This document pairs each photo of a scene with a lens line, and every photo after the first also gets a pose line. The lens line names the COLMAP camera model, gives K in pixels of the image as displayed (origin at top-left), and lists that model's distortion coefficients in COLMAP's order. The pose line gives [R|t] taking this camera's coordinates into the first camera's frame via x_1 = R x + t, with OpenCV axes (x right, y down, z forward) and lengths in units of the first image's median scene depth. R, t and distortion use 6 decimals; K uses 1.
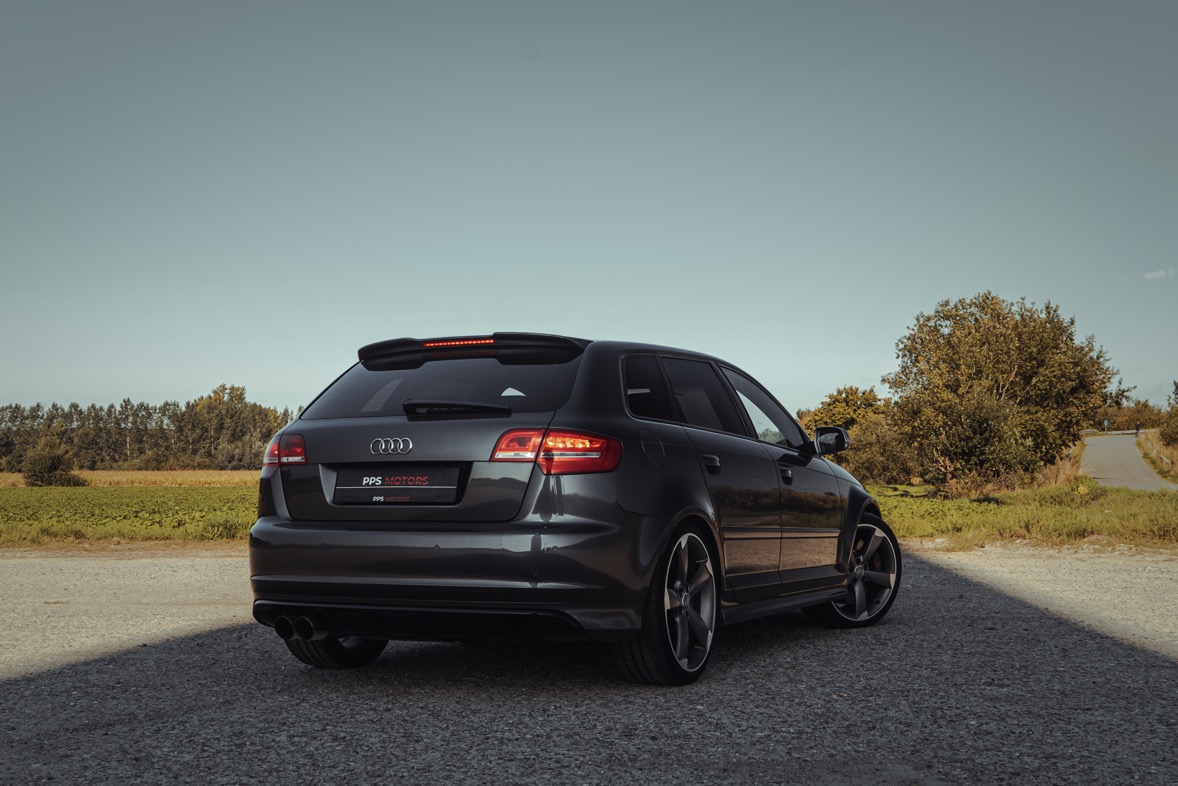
lens RADIAL K [[1566.3, 0, 589.0], [0, 1566.3, 393.0], [0, 0, 1]] dist [-0.003726, 0.030900]
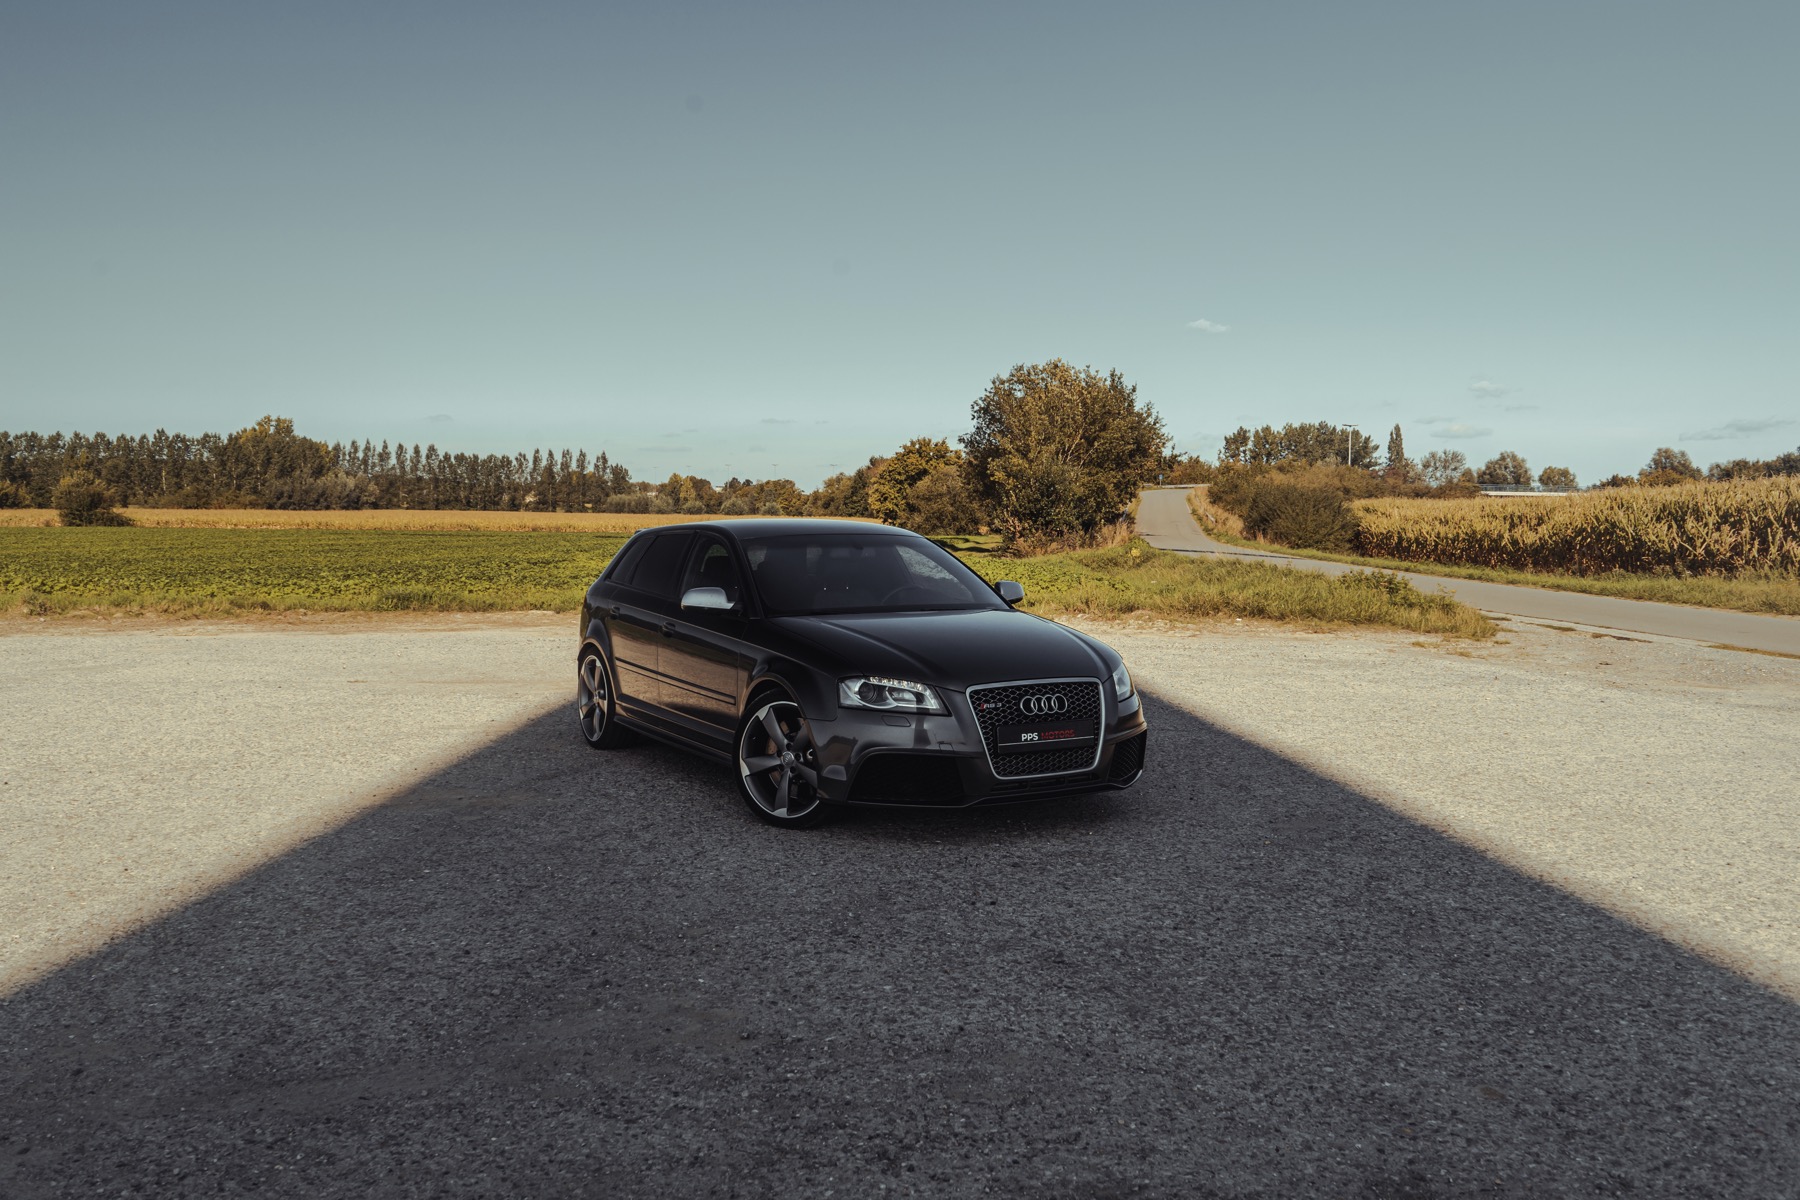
lens RADIAL K [[2393.3, 0, 900.0], [0, 2393.3, 600.0], [0, 0, 1]] dist [-0.003726, 0.030900]
pose [[0.980208, -0.000504, 0.197968, -0.160630], [-0.028280, 0.989385, 0.142543, -0.123446], [-0.195938, -0.145320, 0.969789, -0.538959]]
